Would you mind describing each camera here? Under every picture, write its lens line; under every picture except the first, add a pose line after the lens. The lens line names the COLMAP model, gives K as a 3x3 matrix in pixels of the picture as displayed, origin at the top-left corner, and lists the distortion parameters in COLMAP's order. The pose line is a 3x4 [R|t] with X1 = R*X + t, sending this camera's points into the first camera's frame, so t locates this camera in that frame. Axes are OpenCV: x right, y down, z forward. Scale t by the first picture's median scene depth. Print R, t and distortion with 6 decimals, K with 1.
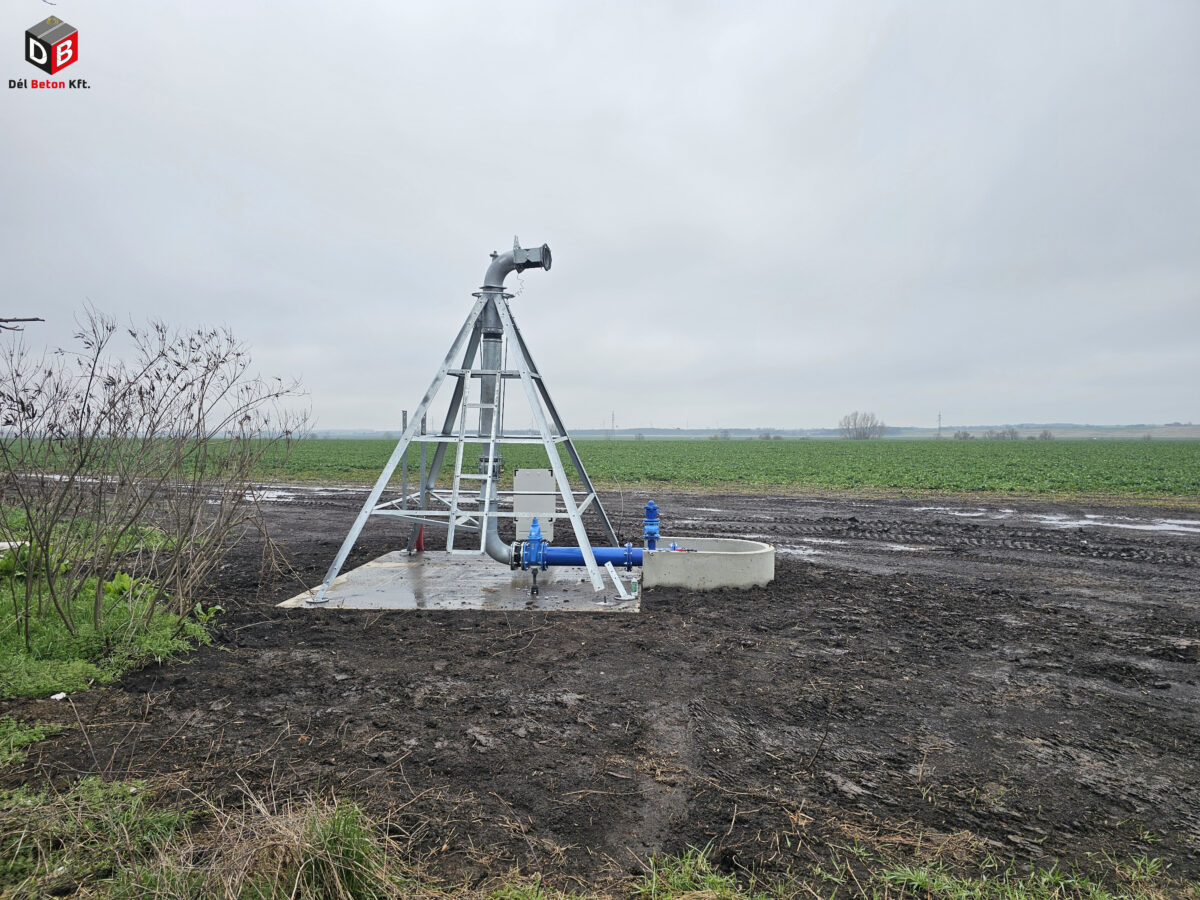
lens RADIAL K [[798.2, 0, 600.9], [0, 798.2, 455.6], [0, 0, 1]] dist [0.063383, -0.049123]
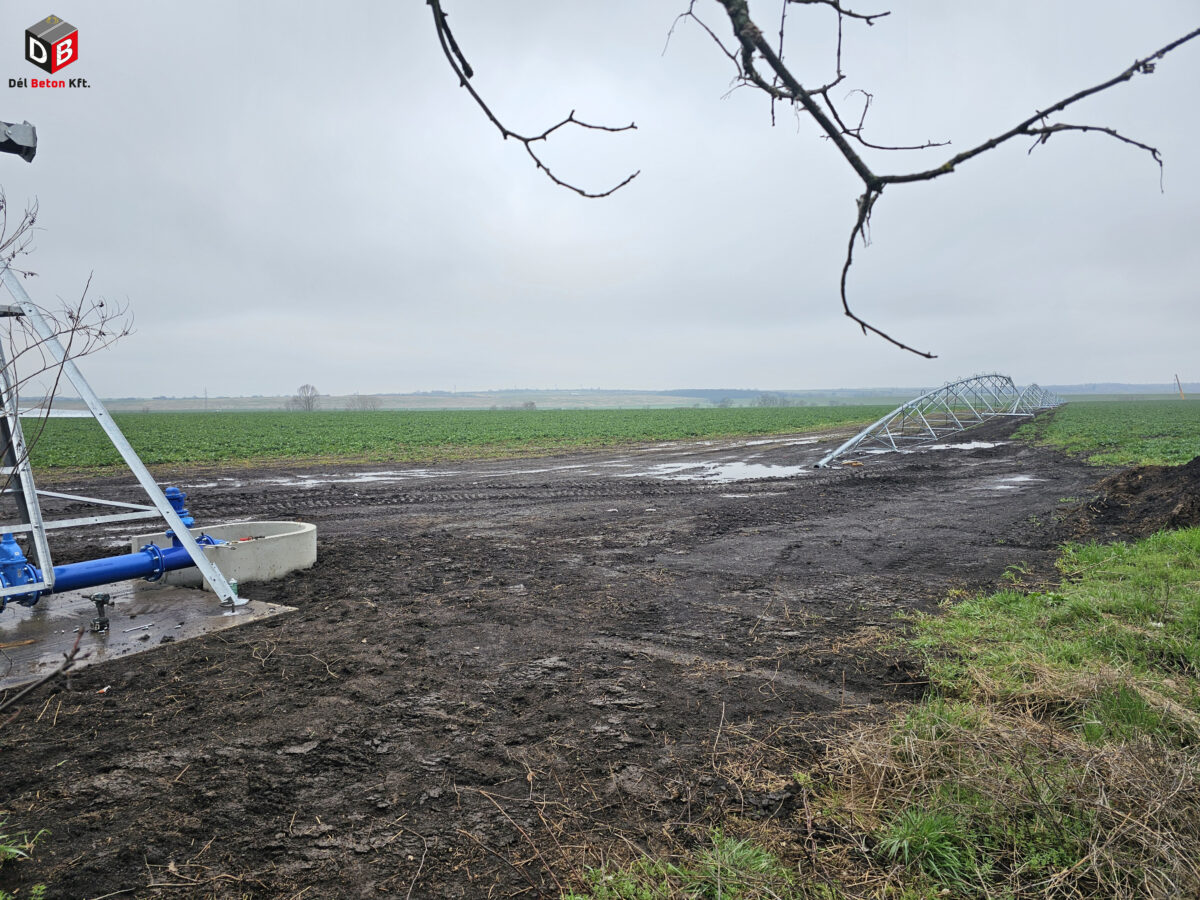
lens RADIAL K [[798.2, 0, 600.9], [0, 798.2, 455.6], [0, 0, 1]] dist [0.063383, -0.049123]
pose [[0.462580, -0.068633, 0.883917, -0.878847], [0.039299, 0.997606, 0.056895, -0.008741], [-0.885706, 0.008418, 0.464170, 0.483602]]
